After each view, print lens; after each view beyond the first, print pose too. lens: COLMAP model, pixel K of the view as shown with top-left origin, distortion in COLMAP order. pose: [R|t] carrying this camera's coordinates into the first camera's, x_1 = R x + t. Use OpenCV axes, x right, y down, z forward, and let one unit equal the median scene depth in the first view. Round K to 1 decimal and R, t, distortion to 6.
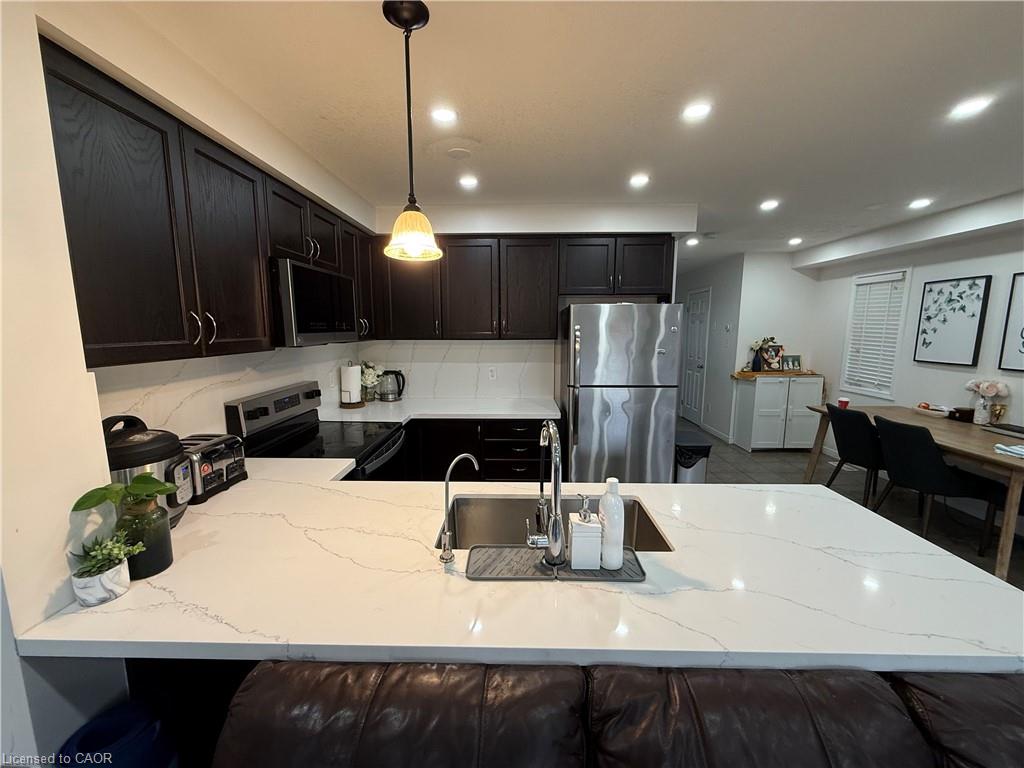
lens RADIAL K [[406.1, 0, 506.9], [0, 406.1, 385.1], [0, 0, 1]] dist [-0.003180, -0.000223]
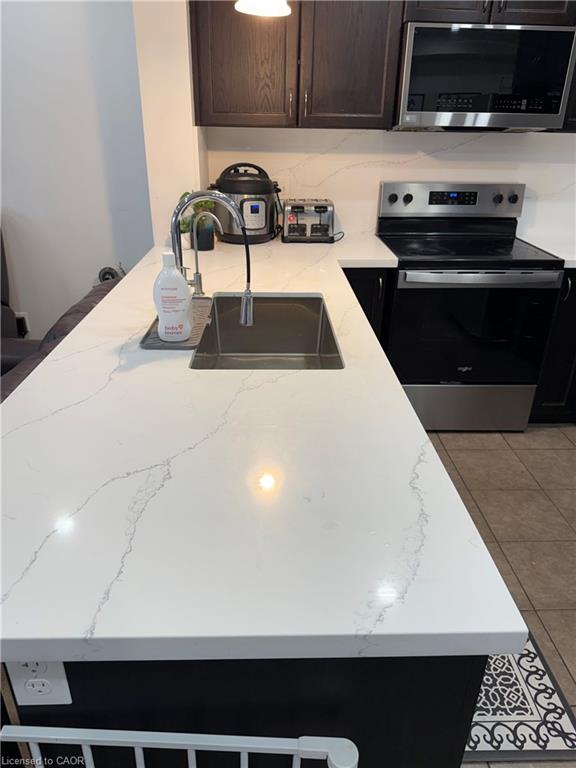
lens RADIAL K [[540.6, 0, 288.0], [0, 540.6, 384.0], [0, 0, 1]] dist [0.055248, -0.082101]
pose [[0.064015, 0.428272, -0.901380, 0.620502], [-0.158676, 0.896110, 0.414499, -0.027350], [0.985253, 0.116493, 0.125321, 0.450605]]
